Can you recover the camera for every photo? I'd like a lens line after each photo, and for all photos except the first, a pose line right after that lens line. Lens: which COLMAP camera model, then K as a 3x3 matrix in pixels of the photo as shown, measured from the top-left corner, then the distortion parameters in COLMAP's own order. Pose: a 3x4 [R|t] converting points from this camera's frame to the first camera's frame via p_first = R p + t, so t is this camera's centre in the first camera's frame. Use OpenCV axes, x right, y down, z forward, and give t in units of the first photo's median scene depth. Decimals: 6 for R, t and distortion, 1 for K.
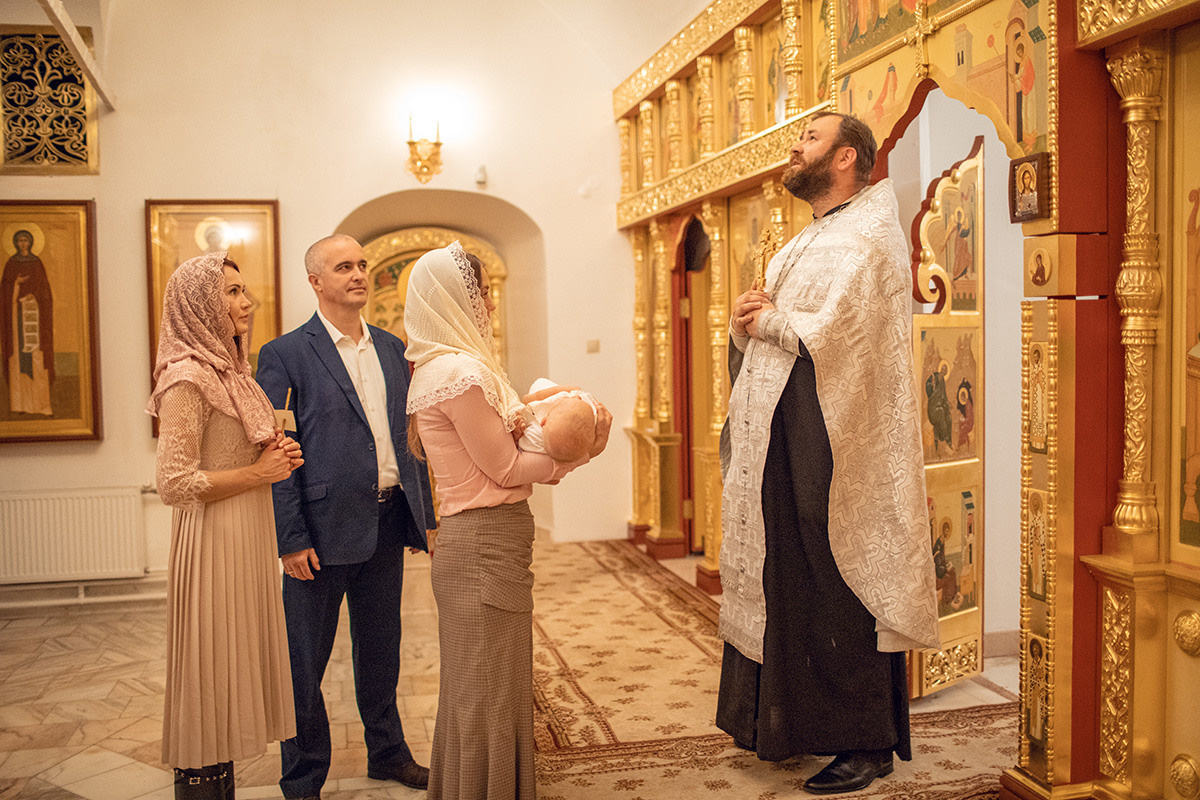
lens RADIAL K [[1183.1, 0, 608.6], [0, 1183.1, 389.5], [0, 0, 1]] dist [-0.053870, 0.000000]
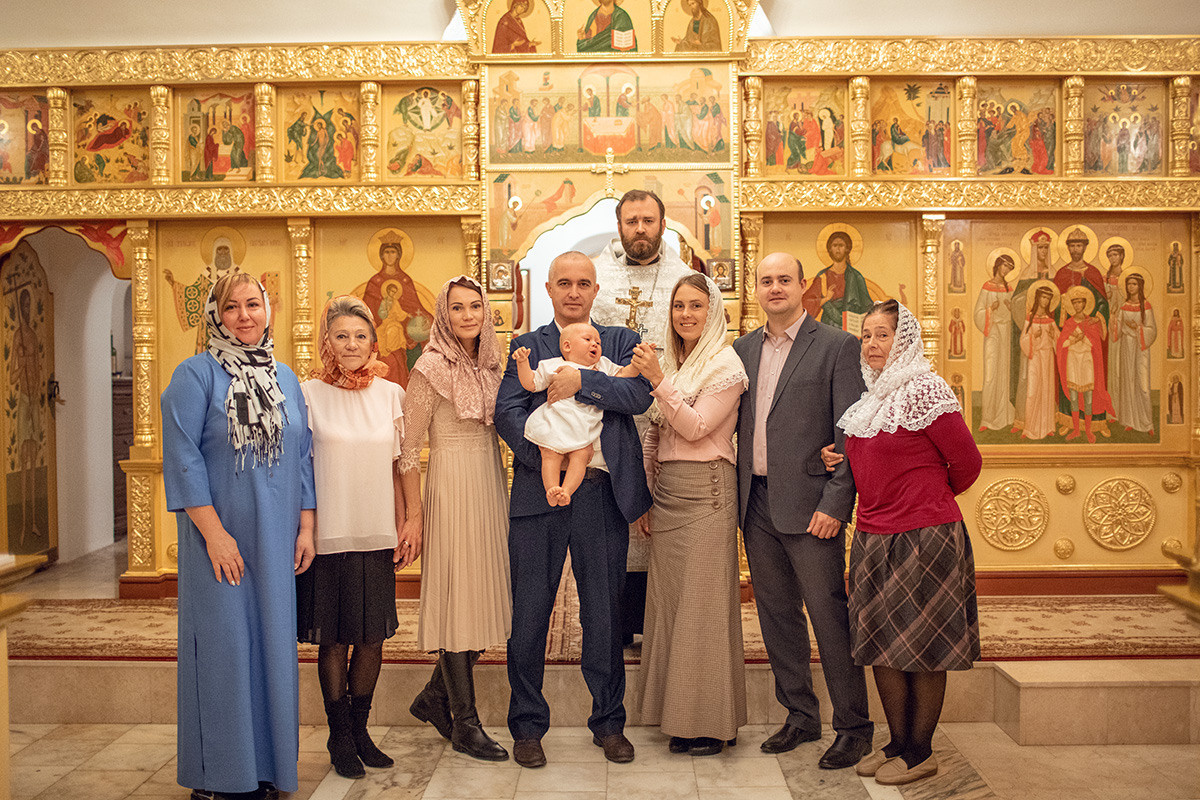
lens RADIAL K [[1183.1, 0, 600.6], [0, 1183.1, 402.7], [0, 0, 1]] dist [-0.053870, 0.000000]
pose [[0.233385, -0.010303, 0.972330, -2.136933], [0.044453, 0.999011, -0.000085, 0.046800], [-0.971368, 0.043243, 0.233612, 0.963504]]
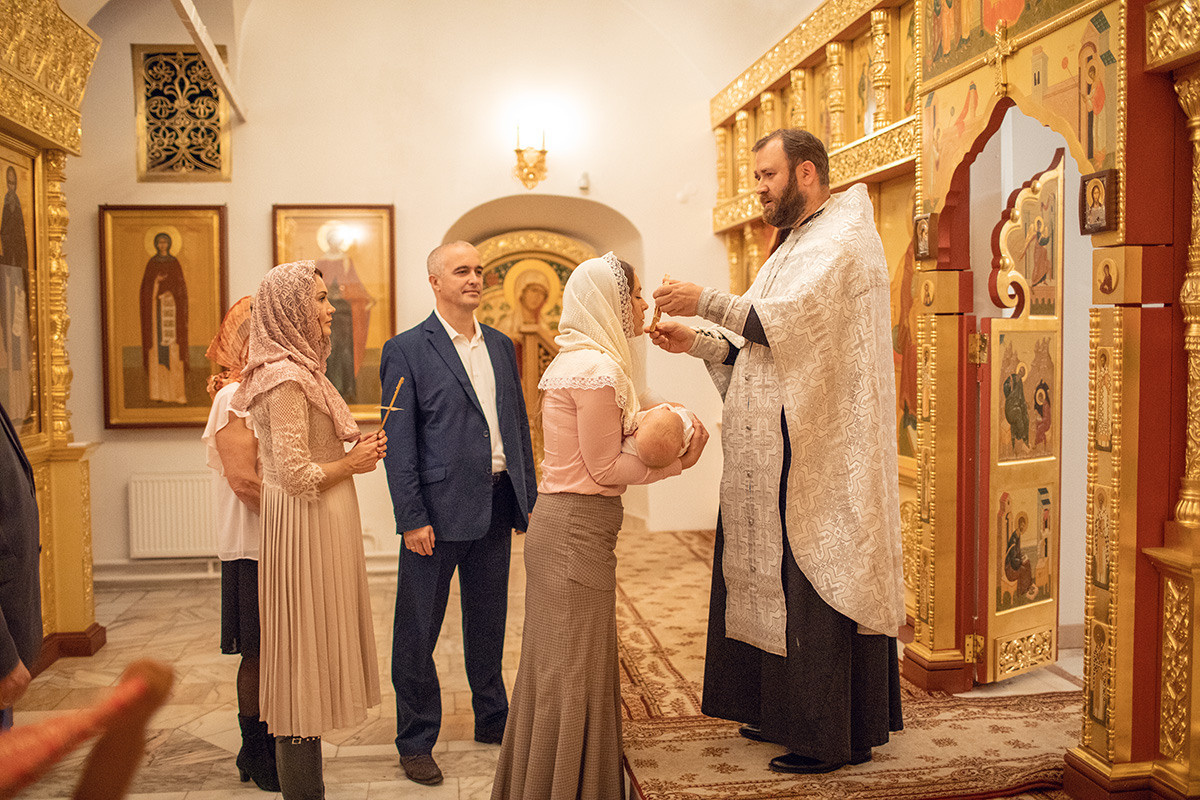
lens RADIAL K [[1183.1, 0, 602.8], [0, 1183.1, 386.8], [0, 0, 1]] dist [-0.053870, 0.000000]
pose [[0.996217, 0.012758, -0.085955, 0.002278], [-0.012694, 0.999919, 0.001295, 0.000275], [0.085964, -0.000199, 0.996298, -0.066839]]
